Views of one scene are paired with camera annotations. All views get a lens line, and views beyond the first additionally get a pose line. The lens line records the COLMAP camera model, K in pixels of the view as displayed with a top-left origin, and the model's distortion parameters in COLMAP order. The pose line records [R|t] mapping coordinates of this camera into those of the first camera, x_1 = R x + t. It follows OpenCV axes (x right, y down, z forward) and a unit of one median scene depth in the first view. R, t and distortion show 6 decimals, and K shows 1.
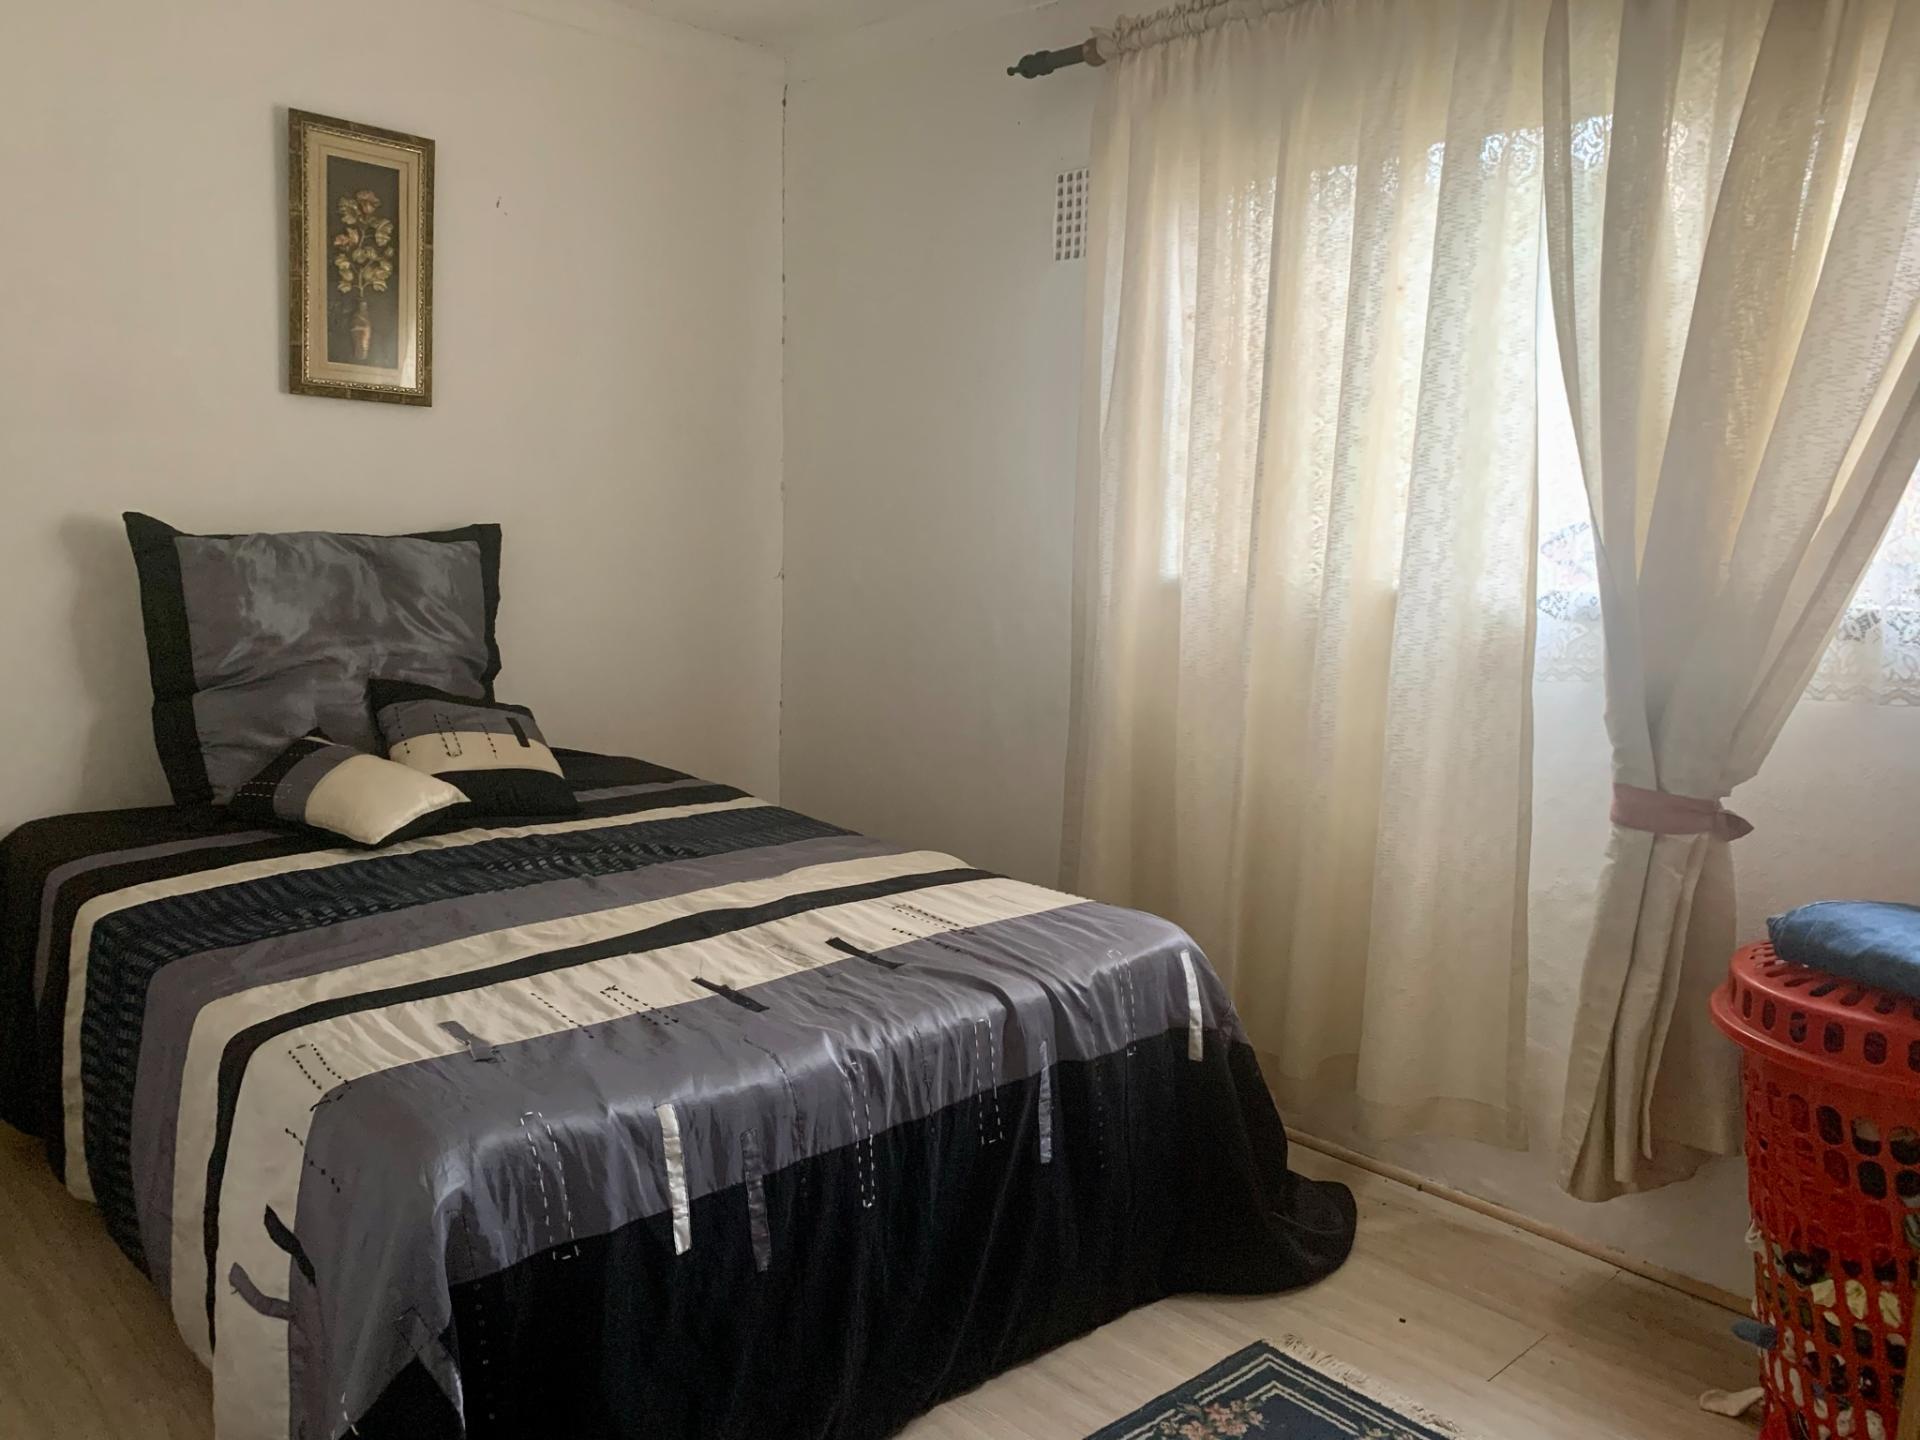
lens RADIAL K [[1467.8, 0, 951.4], [0, 1467.8, 698.3], [0, 0, 1]] dist [0.030980, -0.031623]
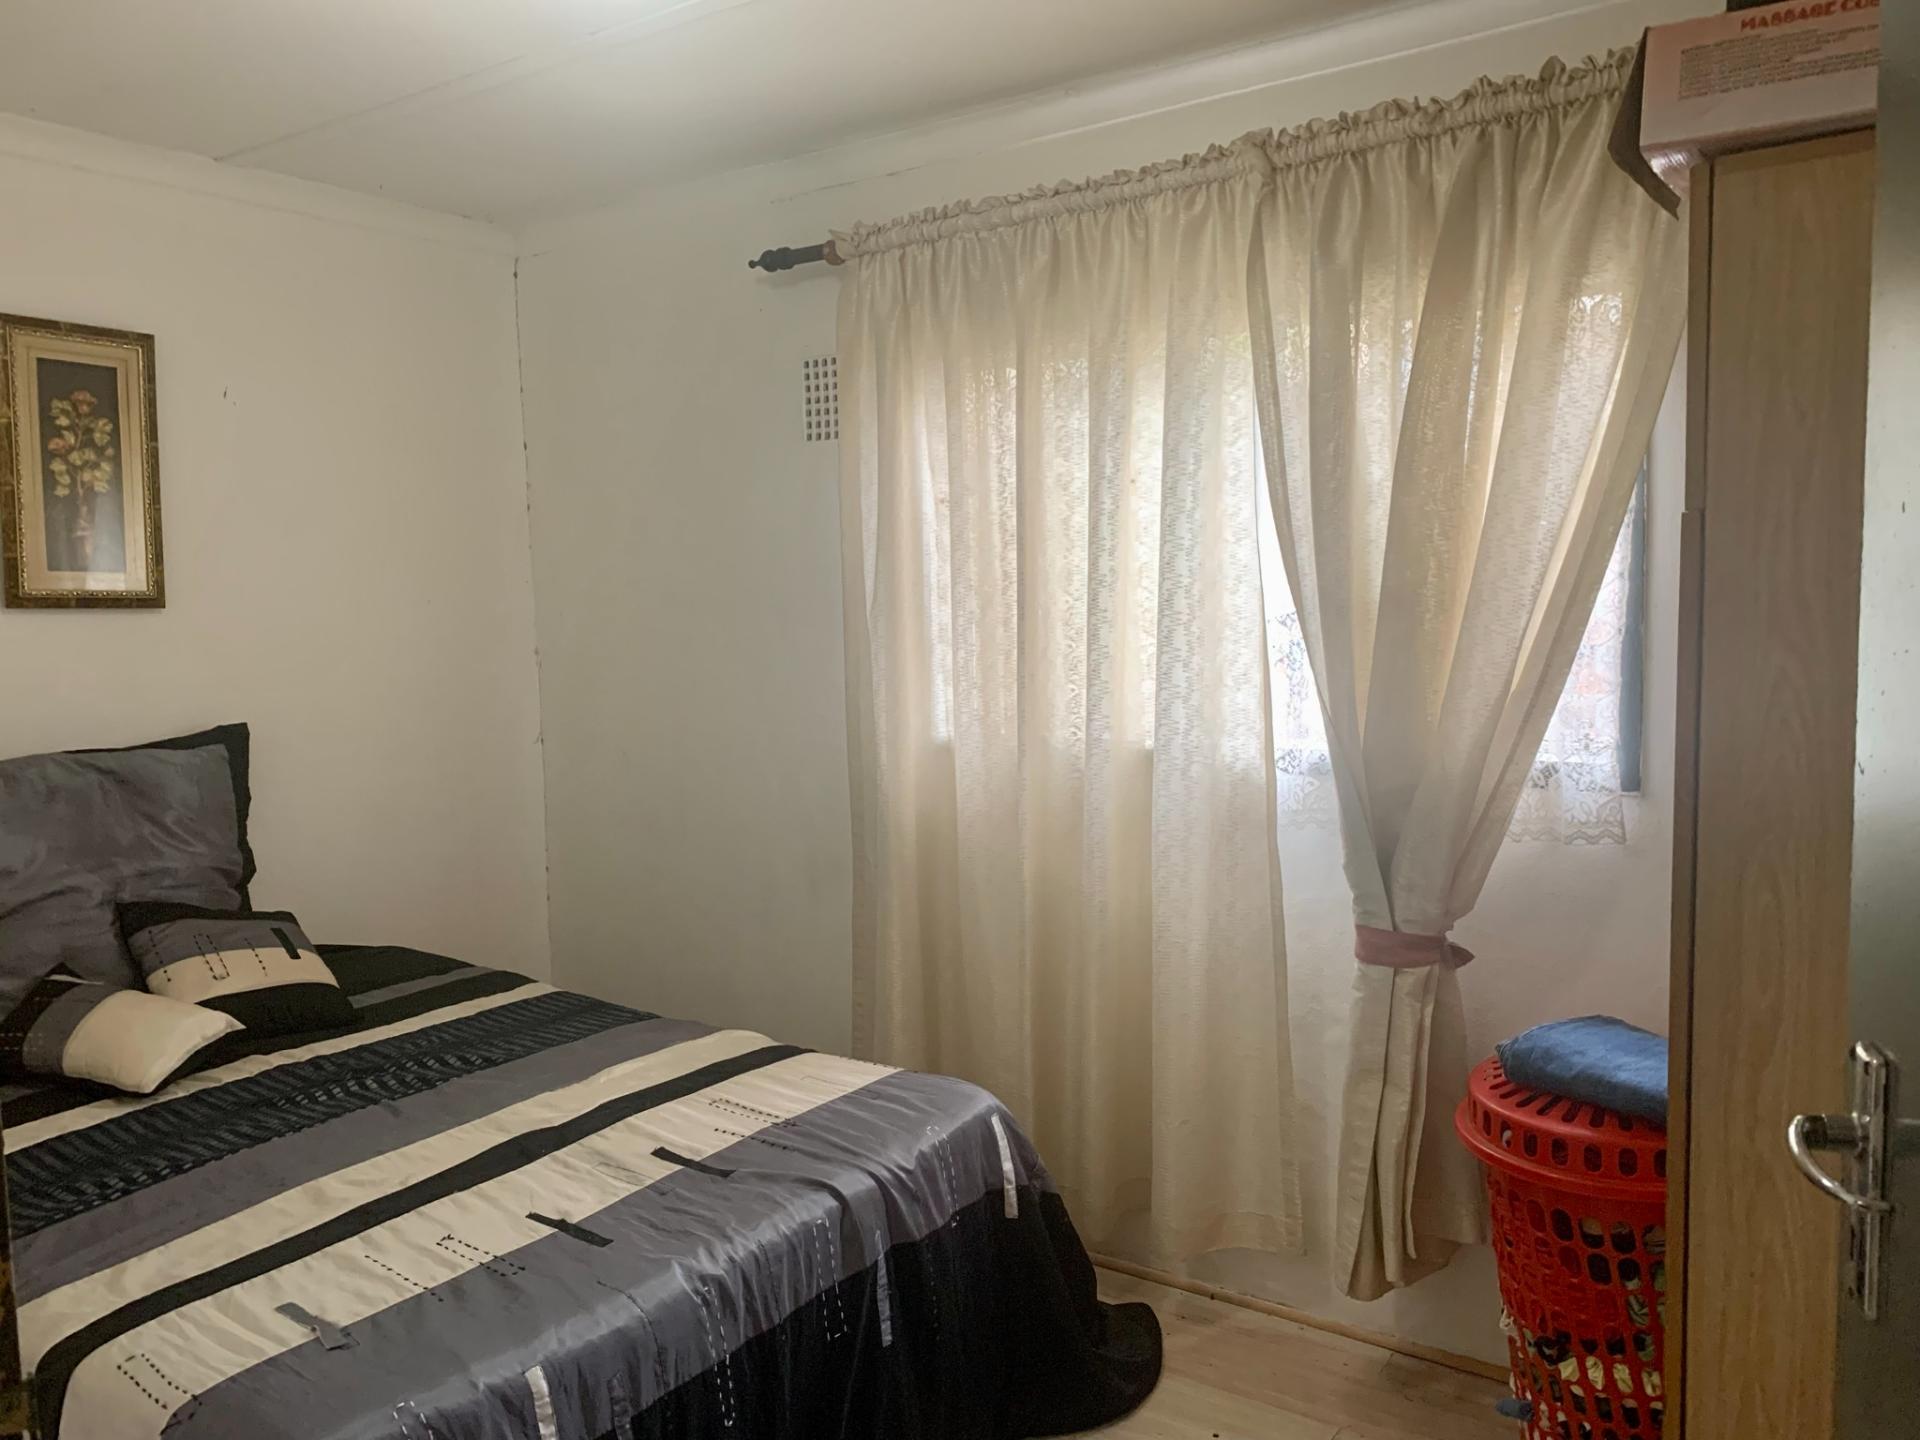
lens RADIAL K [[1467.8, 0, 952.3], [0, 1467.8, 724.0], [0, 0, 1]] dist [0.030980, -0.031623]
pose [[0.979627, -0.067124, 0.189276, -0.044385], [0.073093, 0.997018, -0.024729, -0.072029], [-0.187052, 0.038059, 0.981613, -0.041079]]
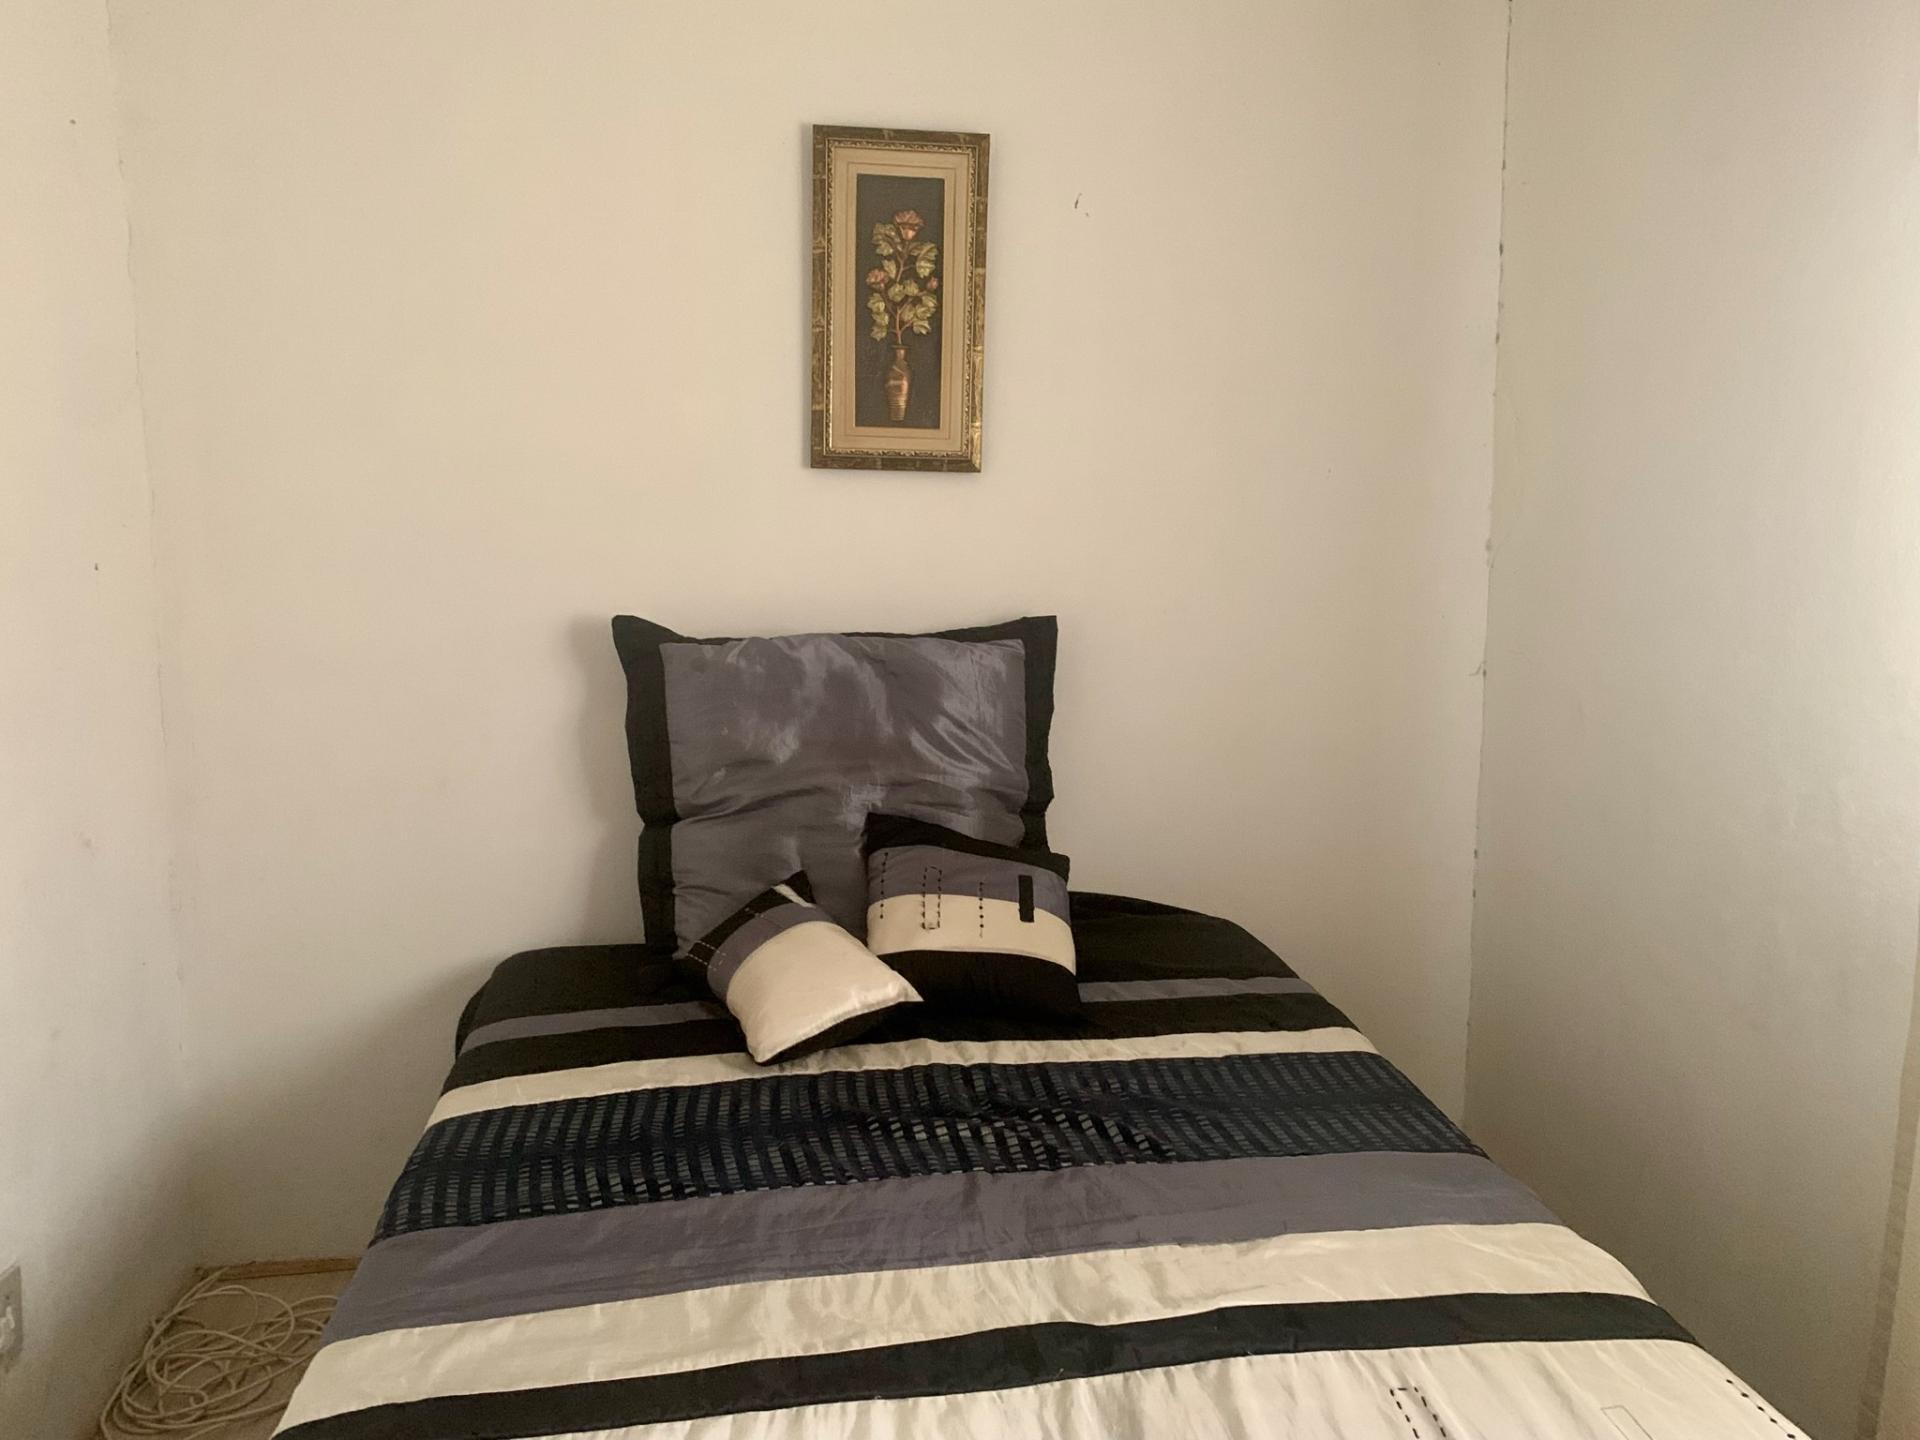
lens RADIAL K [[1467.8, 0, 940.1], [0, 1467.8, 697.2], [0, 0, 1]] dist [0.030980, -0.031623]
pose [[0.817887, 0.042995, -0.573770, 0.109160], [-0.045956, 0.998900, 0.009343, -0.095759], [0.573540, 0.018726, 0.818963, 0.396692]]
